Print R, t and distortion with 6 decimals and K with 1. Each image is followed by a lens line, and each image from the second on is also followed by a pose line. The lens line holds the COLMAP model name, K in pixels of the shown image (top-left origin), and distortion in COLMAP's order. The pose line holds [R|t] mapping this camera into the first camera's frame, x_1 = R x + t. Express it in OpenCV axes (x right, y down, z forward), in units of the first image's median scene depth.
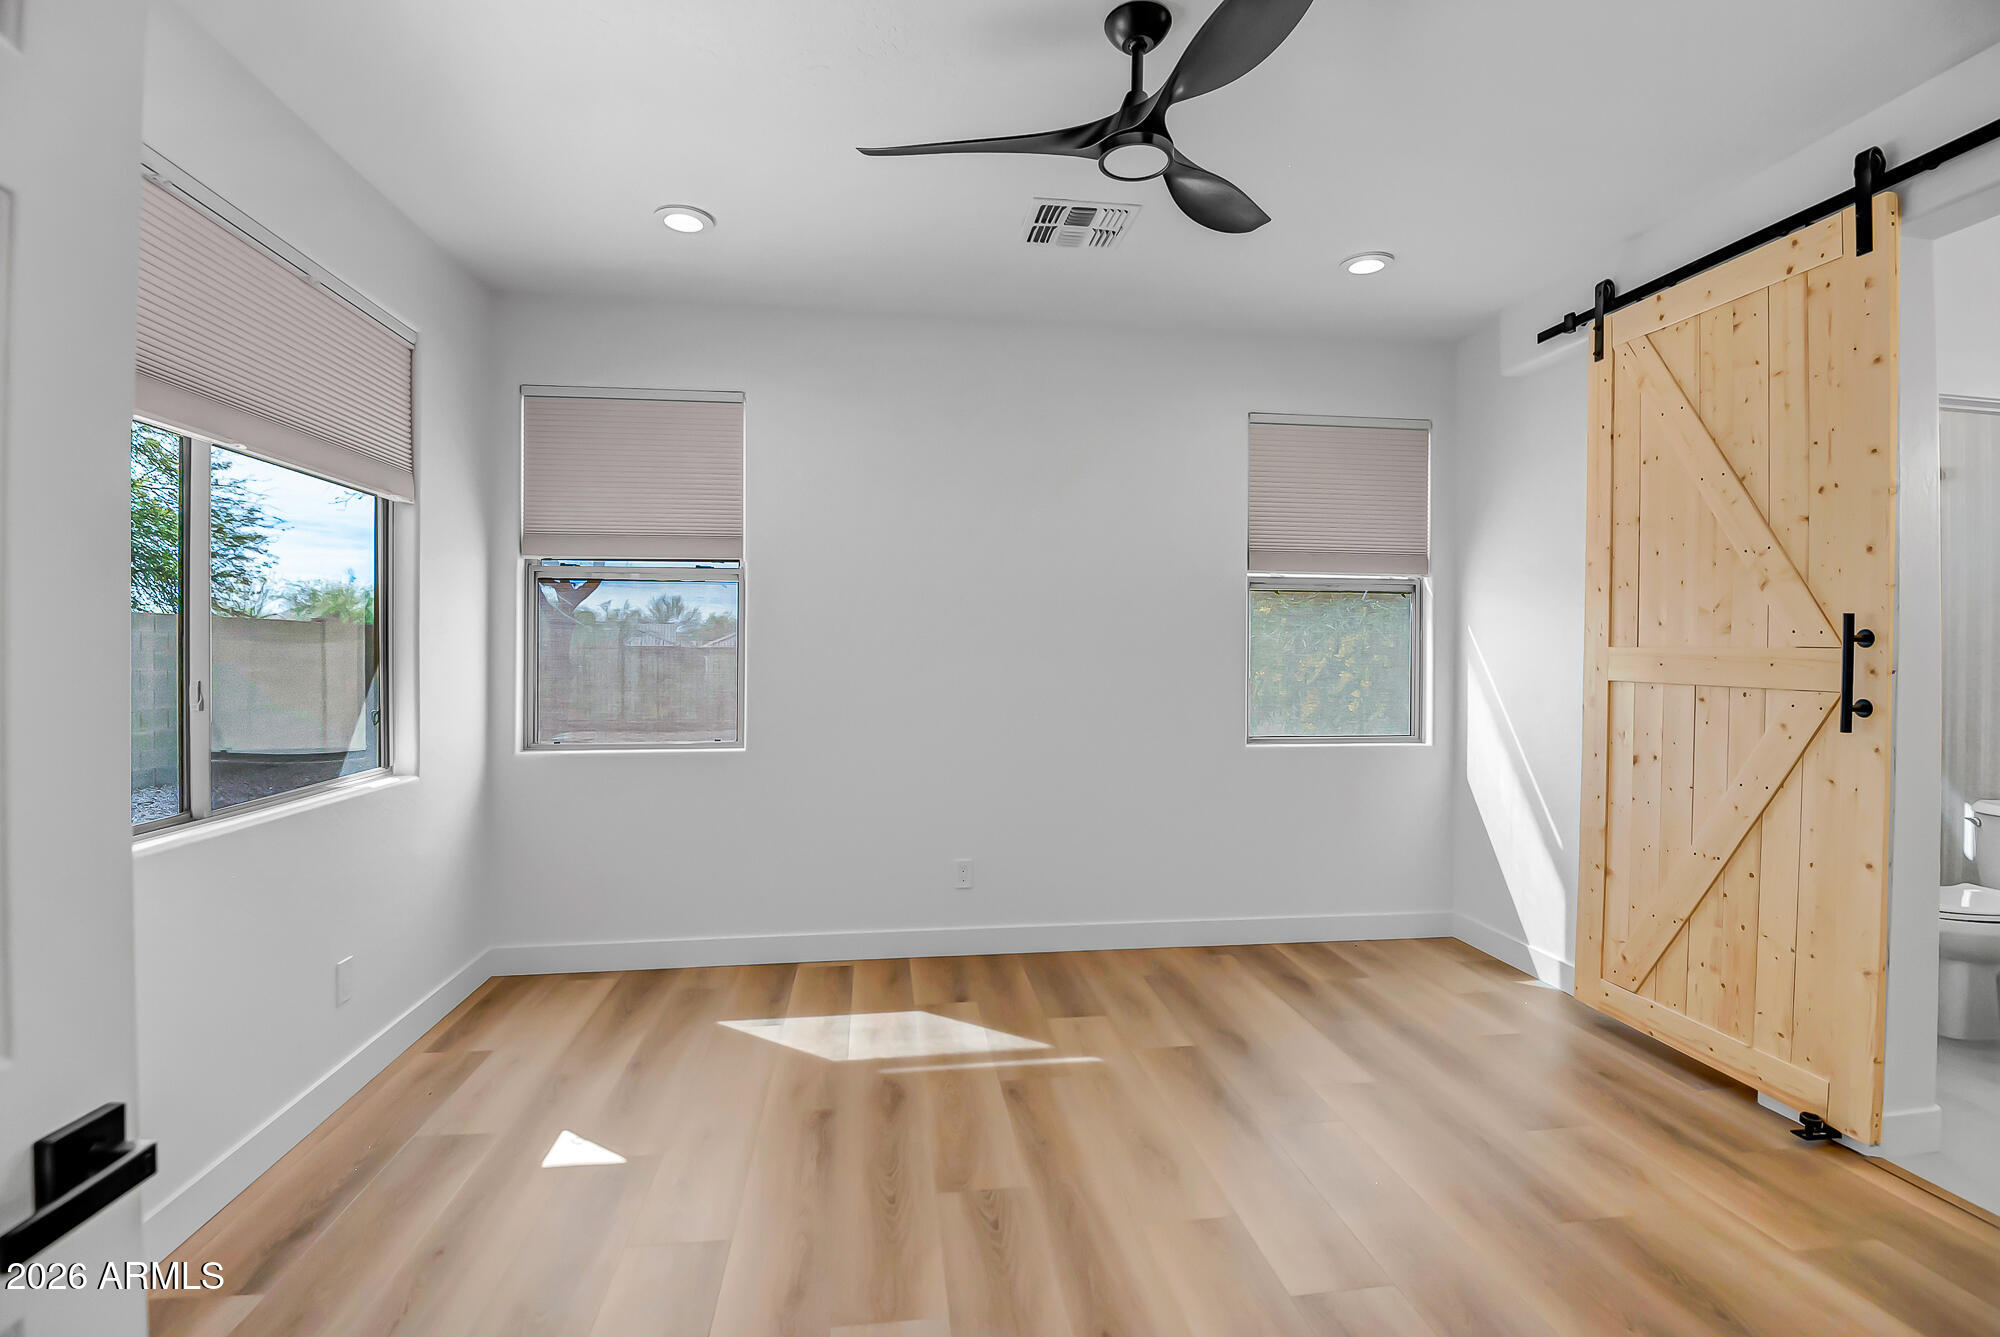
lens RADIAL K [[964.7, 0, 1001.4], [0, 964.7, 658.3], [0, 0, 1]] dist [-0.003208, -0.001098]
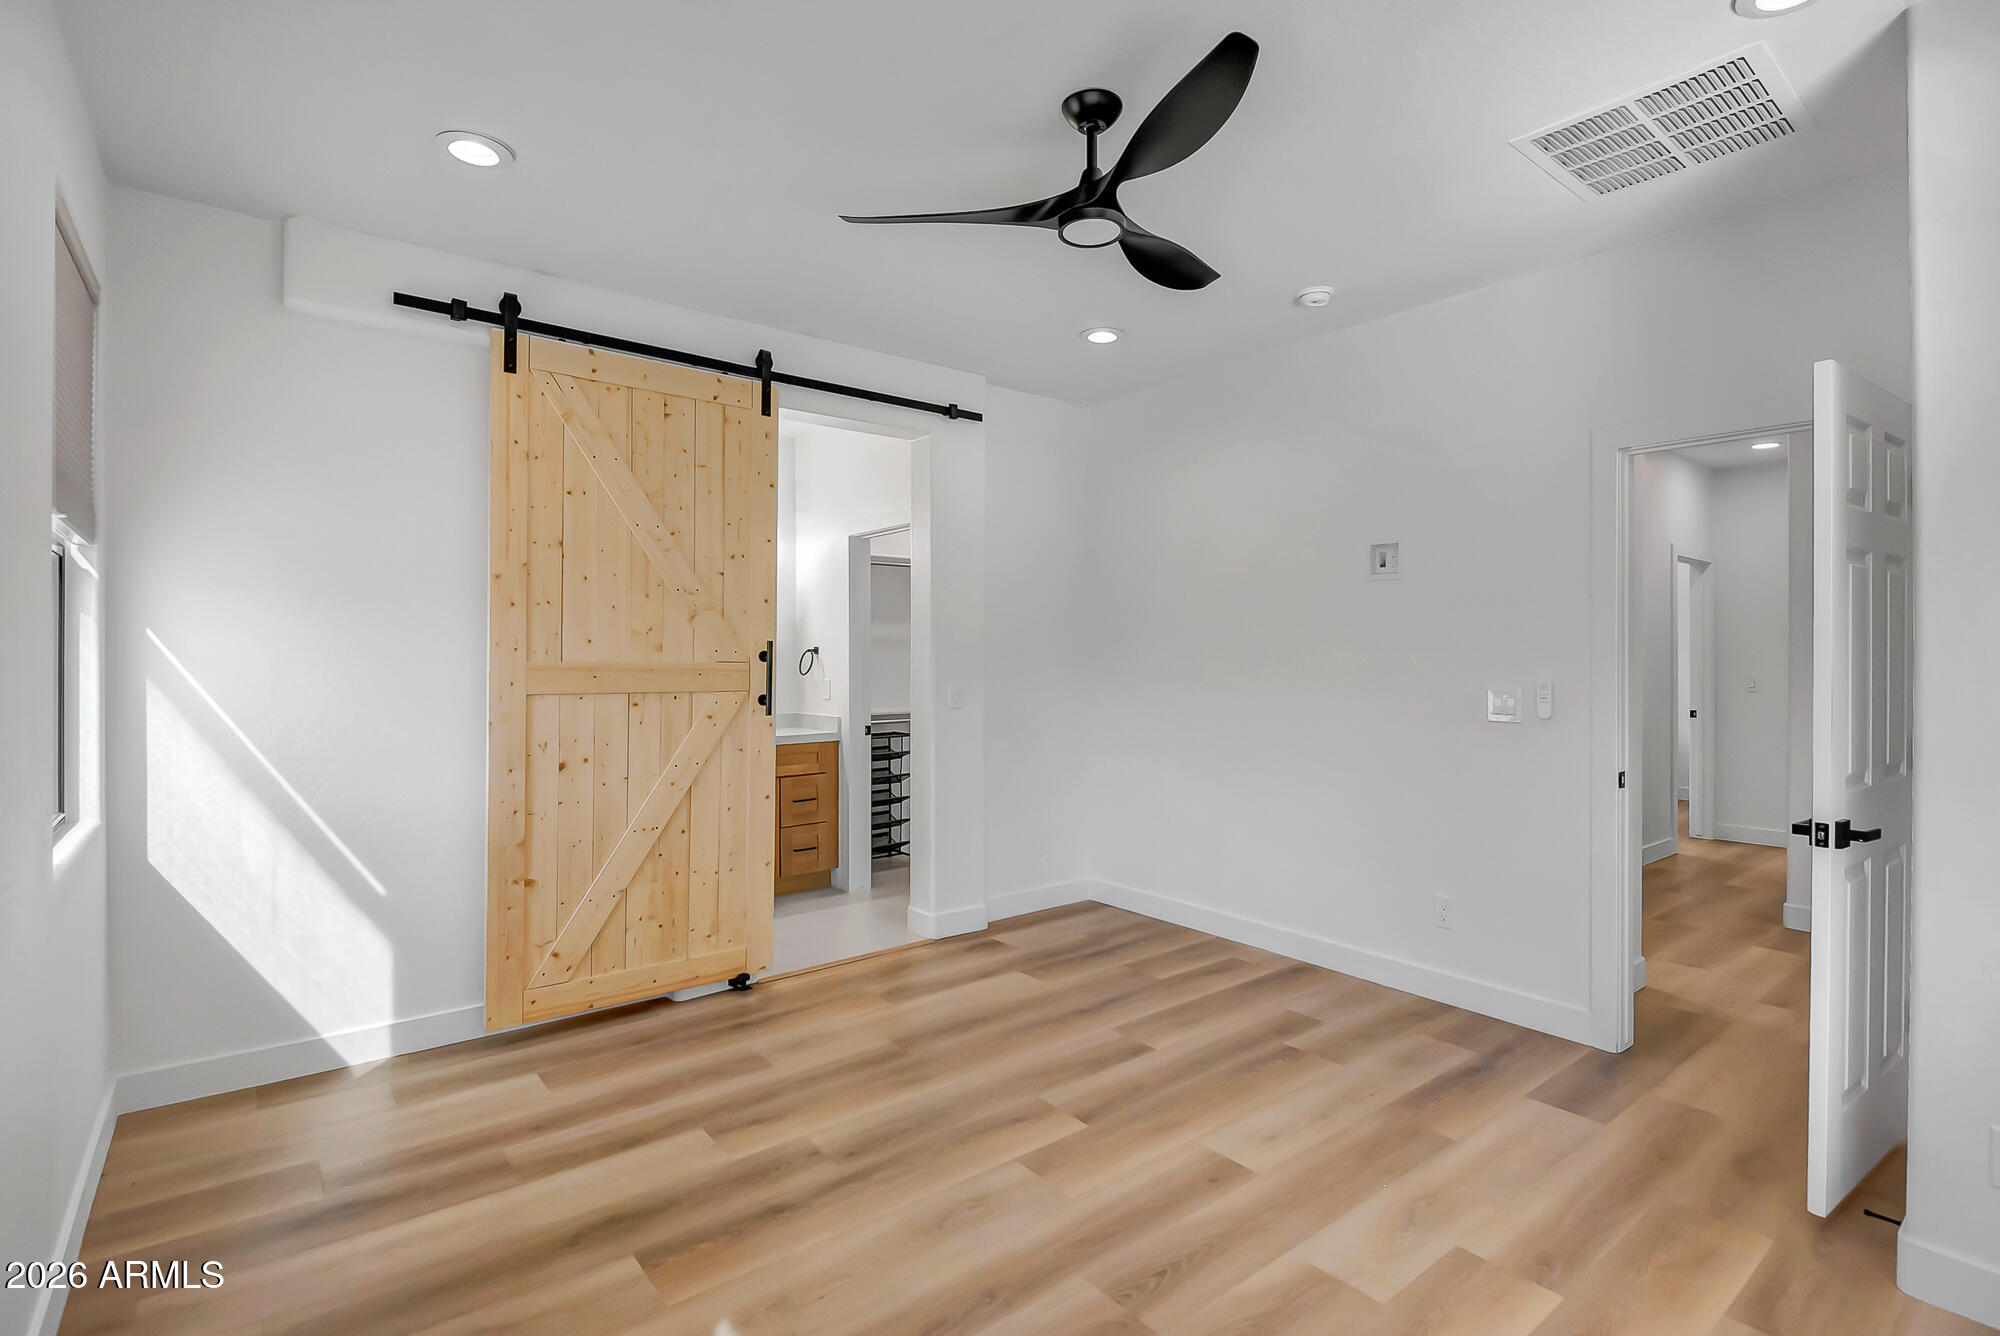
lens RADIAL K [[964.7, 0, 1001.4], [0, 964.7, 657.8], [0, 0, 1]] dist [-0.003208, -0.001098]
pose [[-0.520824, -0.006280, 0.853641, -0.577906], [0.003739, 0.999947, 0.009638, -0.027433], [-0.853656, 0.008212, -0.520773, 1.276032]]
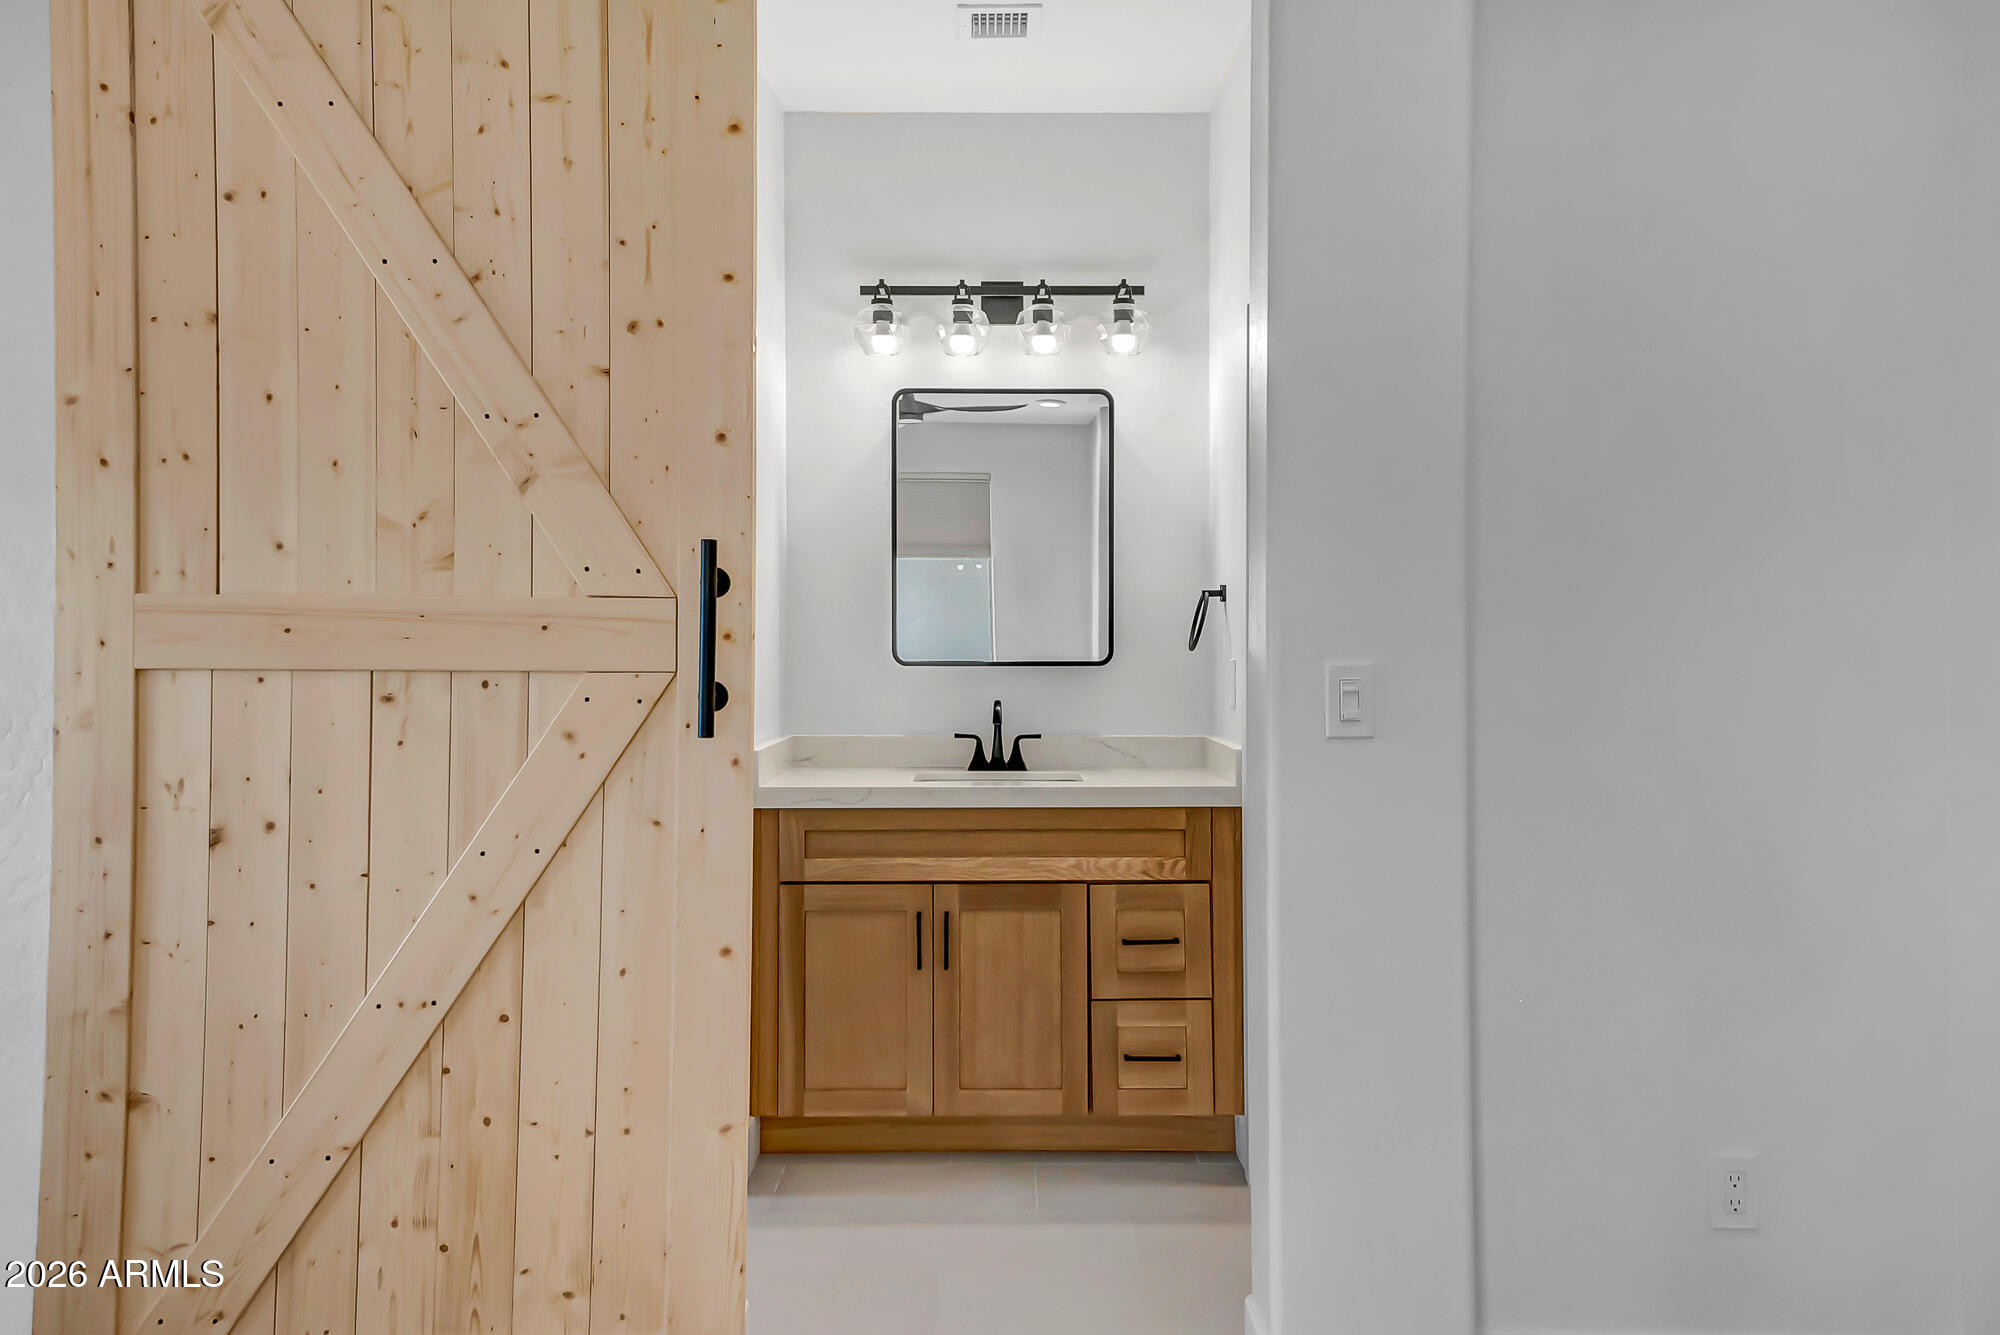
lens RADIAL K [[1510.0, 0, 1000.0], [0, 1510.0, 650.4], [0, 0, 1]] dist [0.063605, -0.002531]
pose [[0.120017, -0.010423, 0.992717, -0.032291], [0.007716, 0.999924, 0.009566, 0.012649], [-0.992742, 0.006512, 0.120088, 0.599826]]
